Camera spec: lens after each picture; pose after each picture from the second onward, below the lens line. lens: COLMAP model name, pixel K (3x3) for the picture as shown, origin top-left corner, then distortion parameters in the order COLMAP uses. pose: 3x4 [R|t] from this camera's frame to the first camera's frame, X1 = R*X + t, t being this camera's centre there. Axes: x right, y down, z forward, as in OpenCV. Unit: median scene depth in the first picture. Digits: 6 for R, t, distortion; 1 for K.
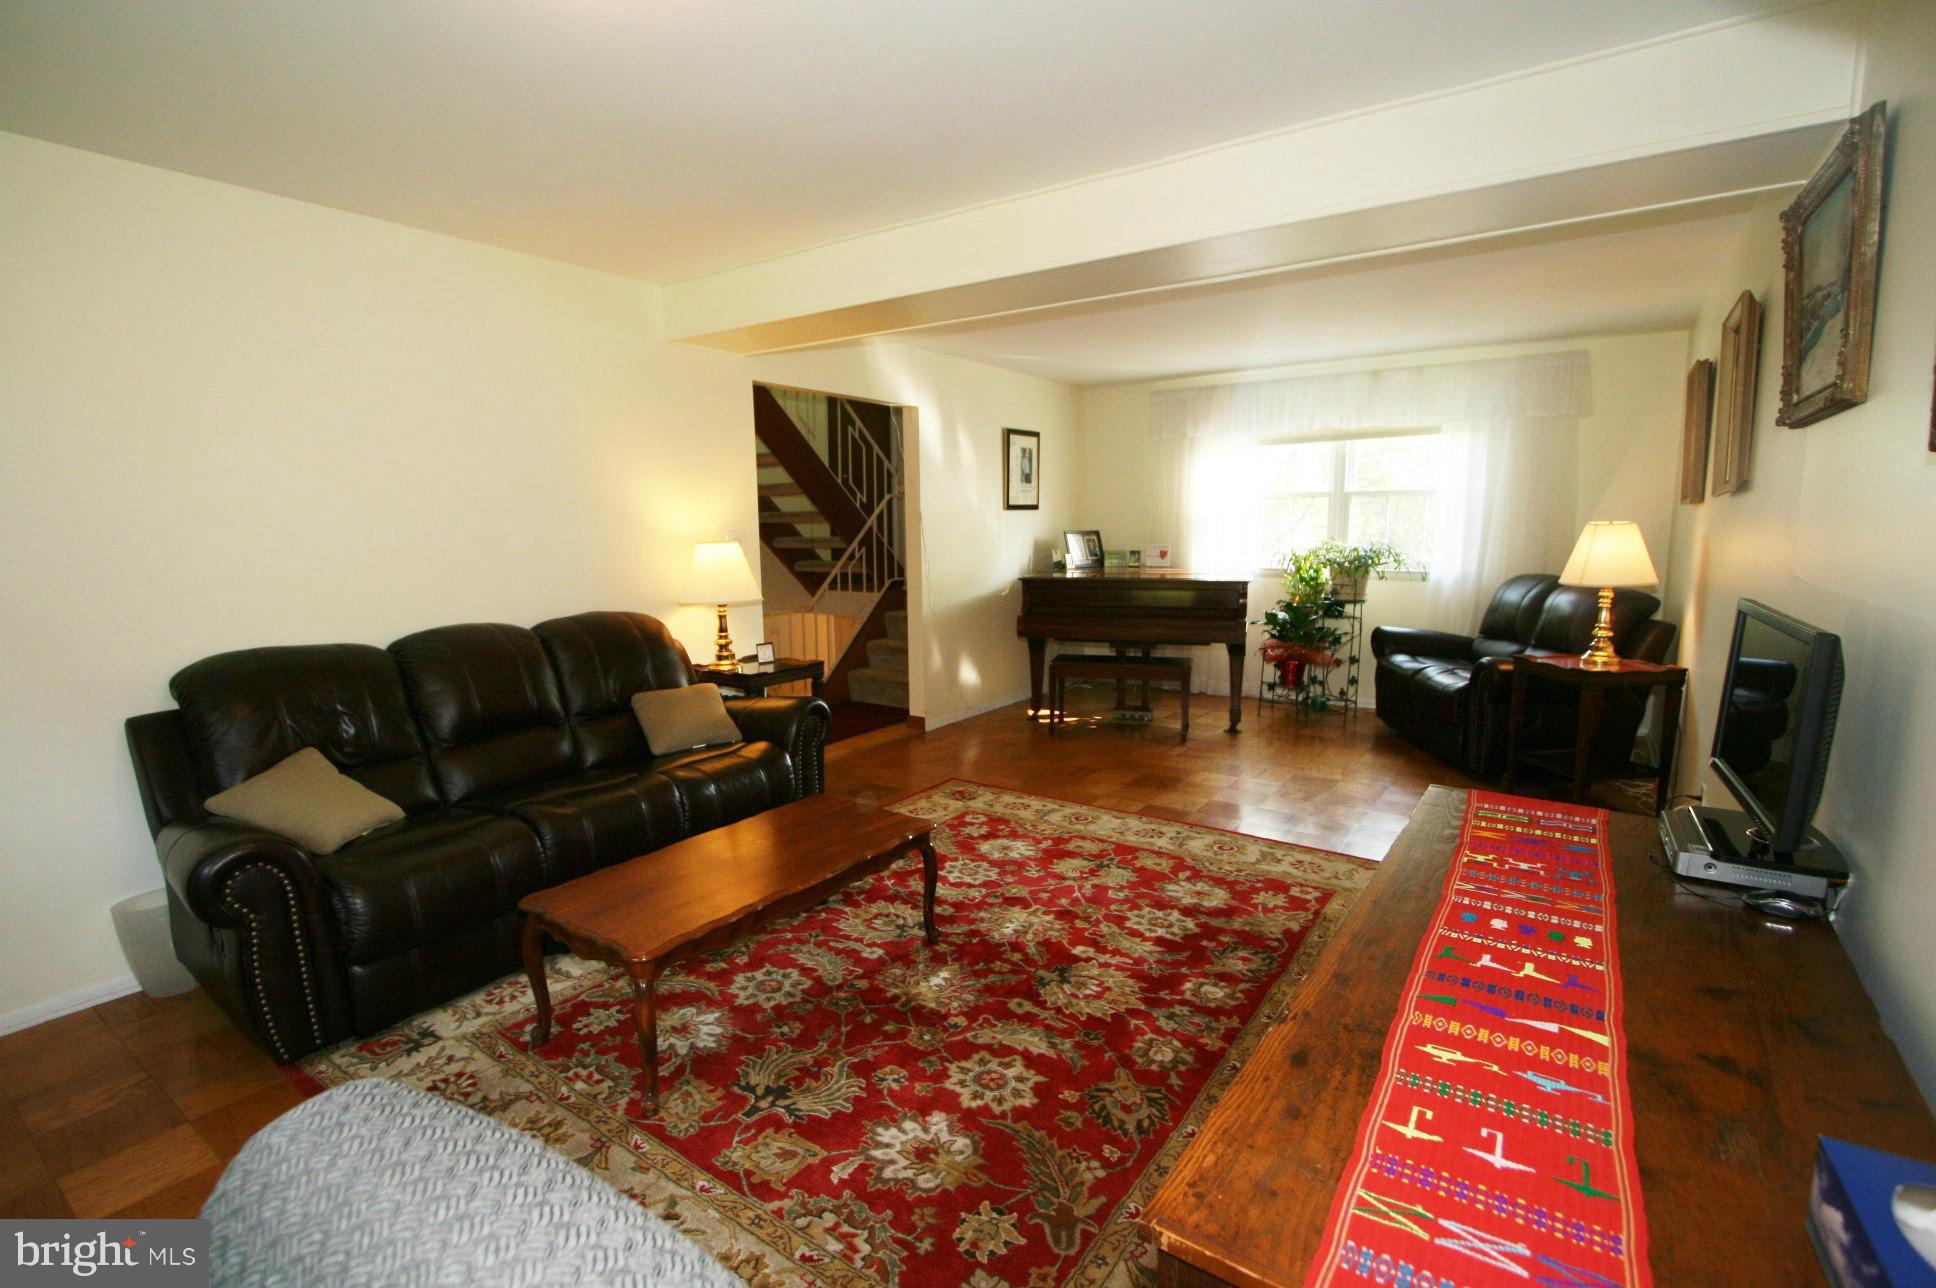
lens RADIAL K [[893.8, 0, 959.9], [0, 893.8, 651.7], [0, 0, 1]] dist [-0.011401, 0.000219]
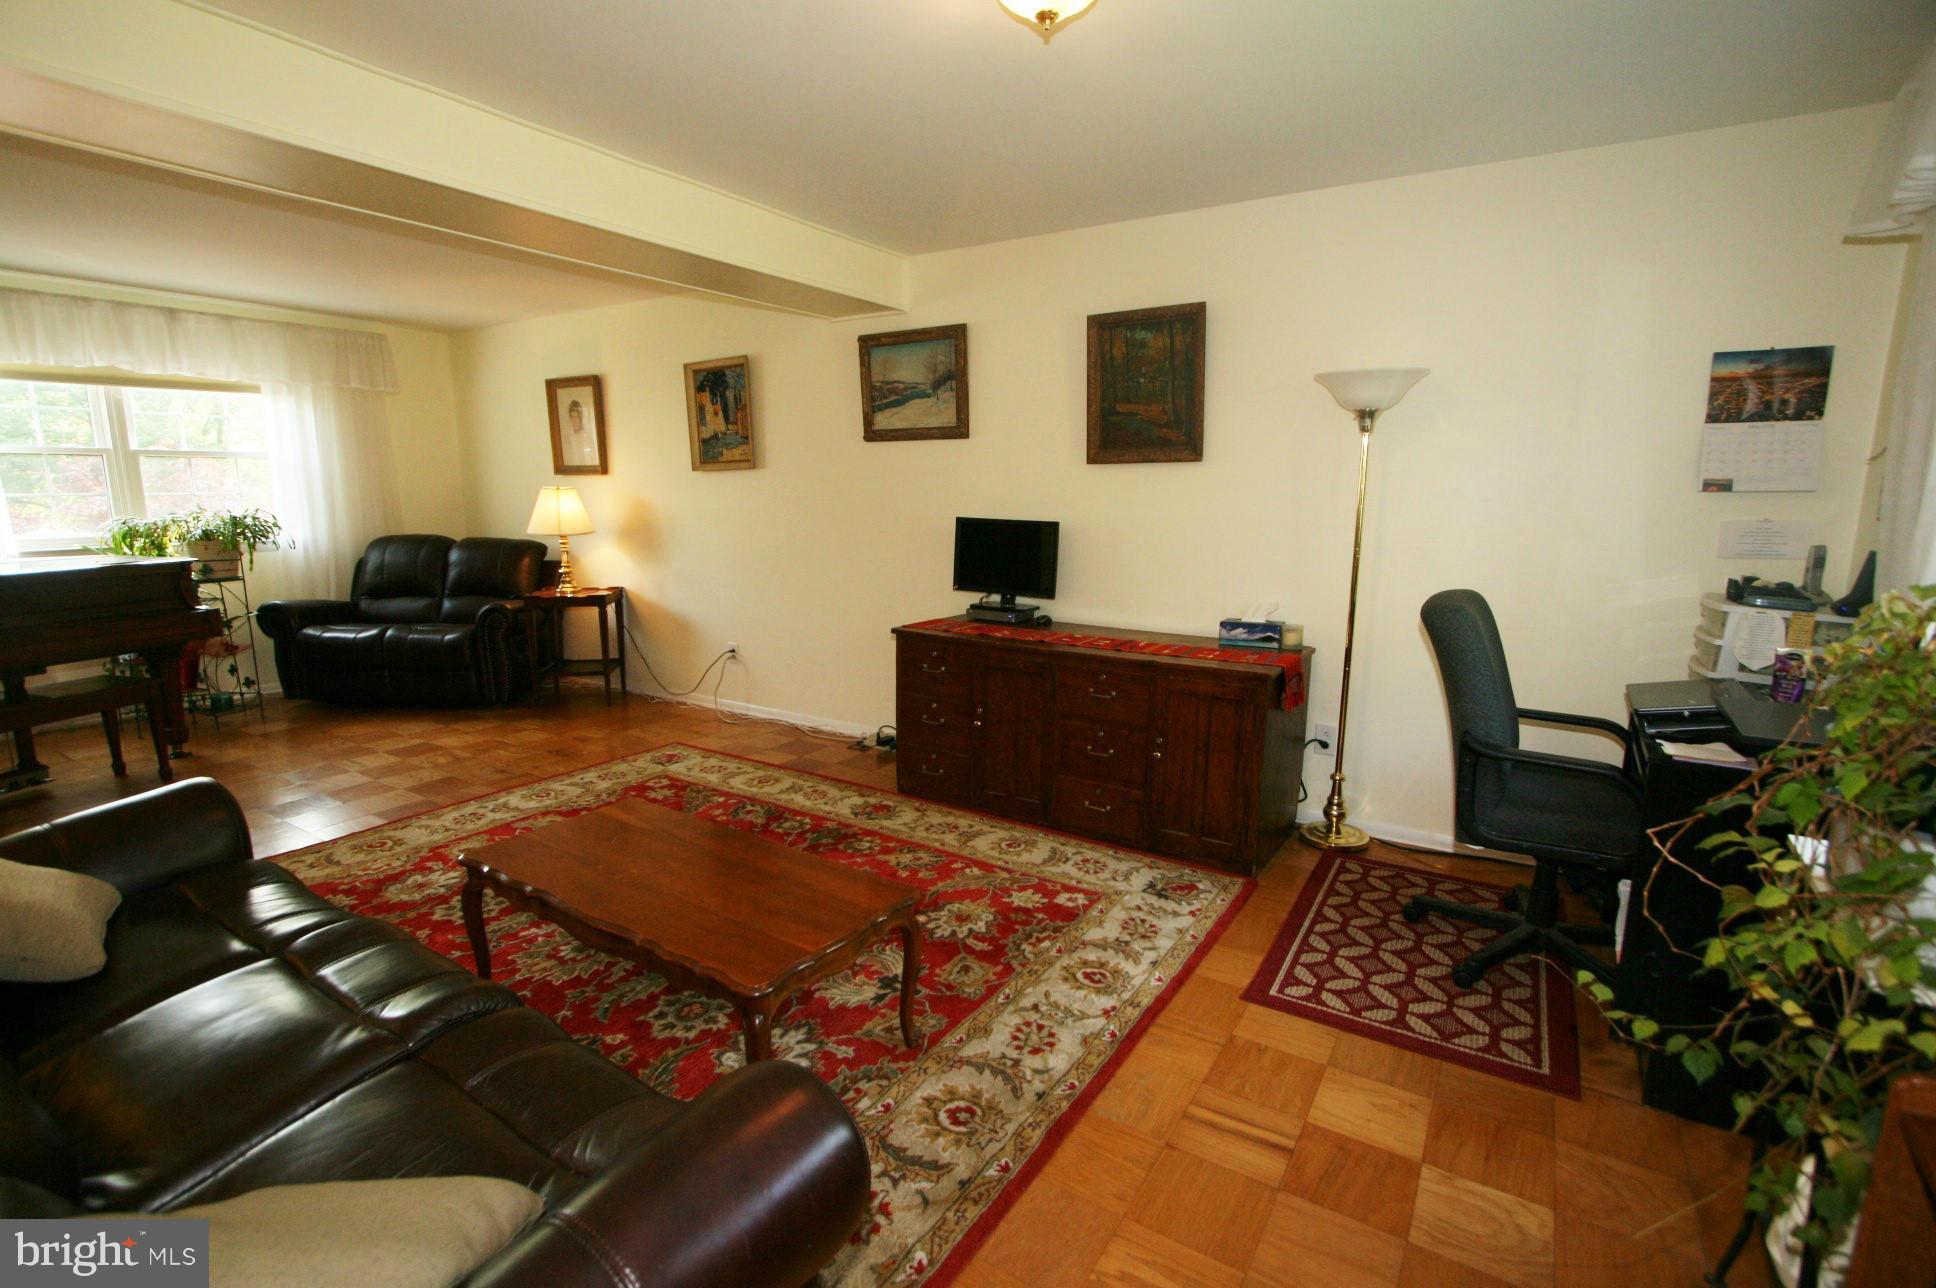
lens RADIAL K [[893.8, 0, 959.9], [0, 893.8, 651.7], [0, 0, 1]] dist [-0.011401, 0.000219]
pose [[-0.036849, -0.172354, 0.984346, -0.965048], [0.142134, 0.974096, 0.175881, -0.079539], [-0.989161, 0.146390, -0.011397, 0.661254]]
